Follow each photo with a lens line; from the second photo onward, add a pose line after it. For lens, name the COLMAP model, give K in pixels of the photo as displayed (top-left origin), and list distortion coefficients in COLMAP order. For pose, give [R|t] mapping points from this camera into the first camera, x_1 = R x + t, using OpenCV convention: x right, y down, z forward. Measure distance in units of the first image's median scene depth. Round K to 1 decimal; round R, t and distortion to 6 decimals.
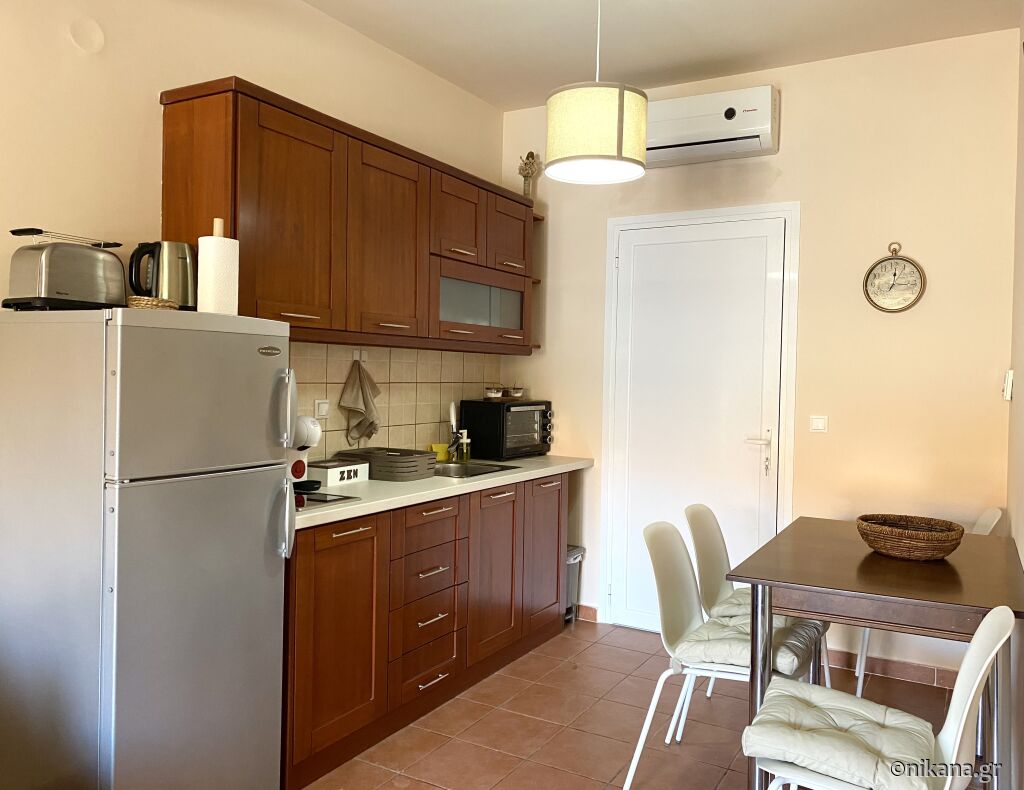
lens RADIAL K [[829.4, 0, 512.0], [0, 829.4, 395.0], [0, 0, 1]] dist [0.041063, -0.006624]
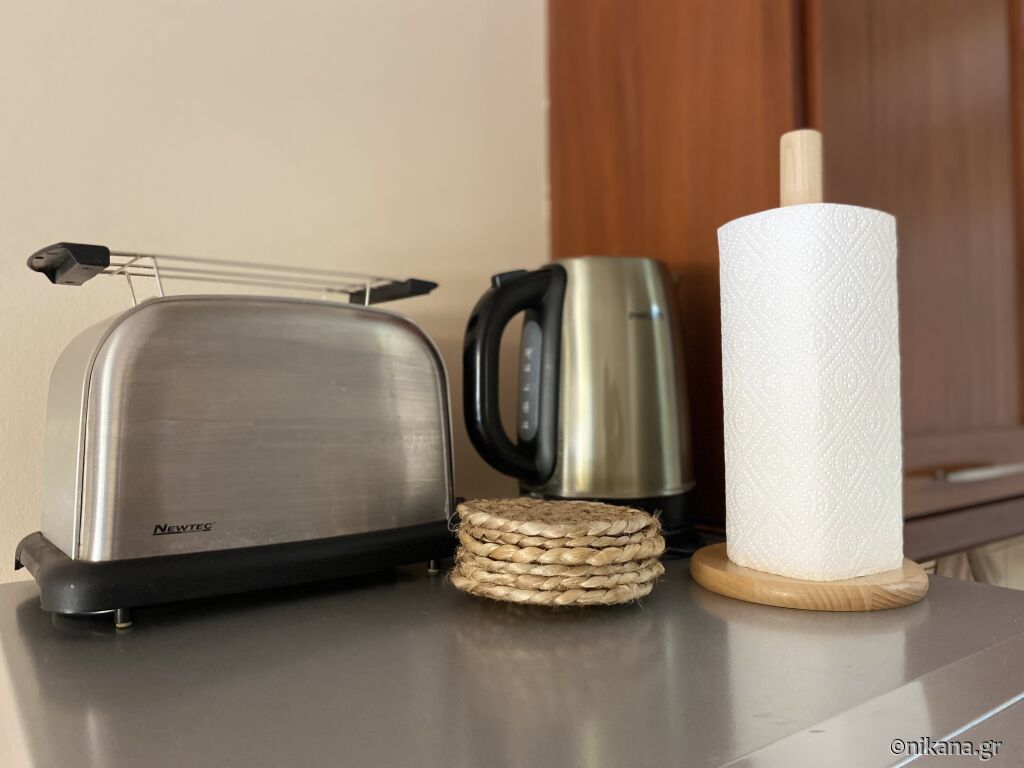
lens RADIAL K [[768.6, 0, 512.0], [0, 768.6, 384.0], [0, 0, 1]] dist [0.072744, -0.128362]
pose [[0.924814, -0.036492, -0.378665, -0.284534], [0.025233, 0.999081, -0.034655, -0.112401], [0.379581, 0.022494, 0.924885, 0.633776]]
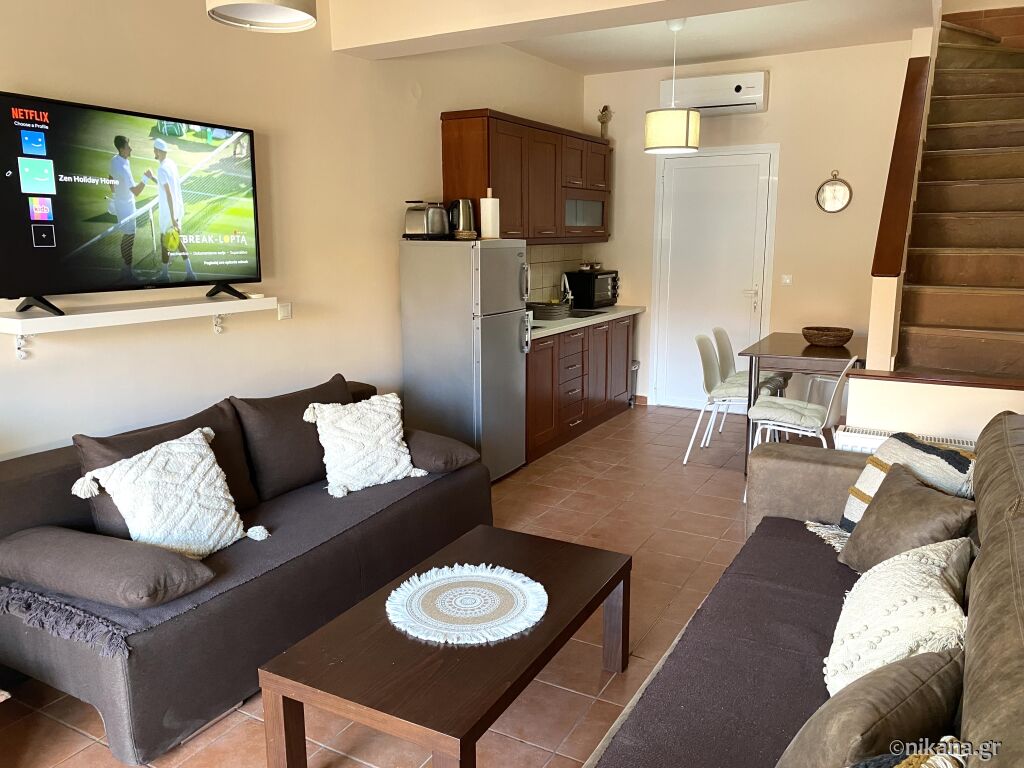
lens RADIAL K [[768.6, 0, 512.0], [0, 768.6, 384.0], [0, 0, 1]] dist [0.072744, -0.128362]
pose [[0.999619, -0.027597, 0.000920, -0.254909], [0.027086, 0.986514, 0.161419, -0.035009], [-0.005362, -0.161333, 0.986885, -0.754323]]
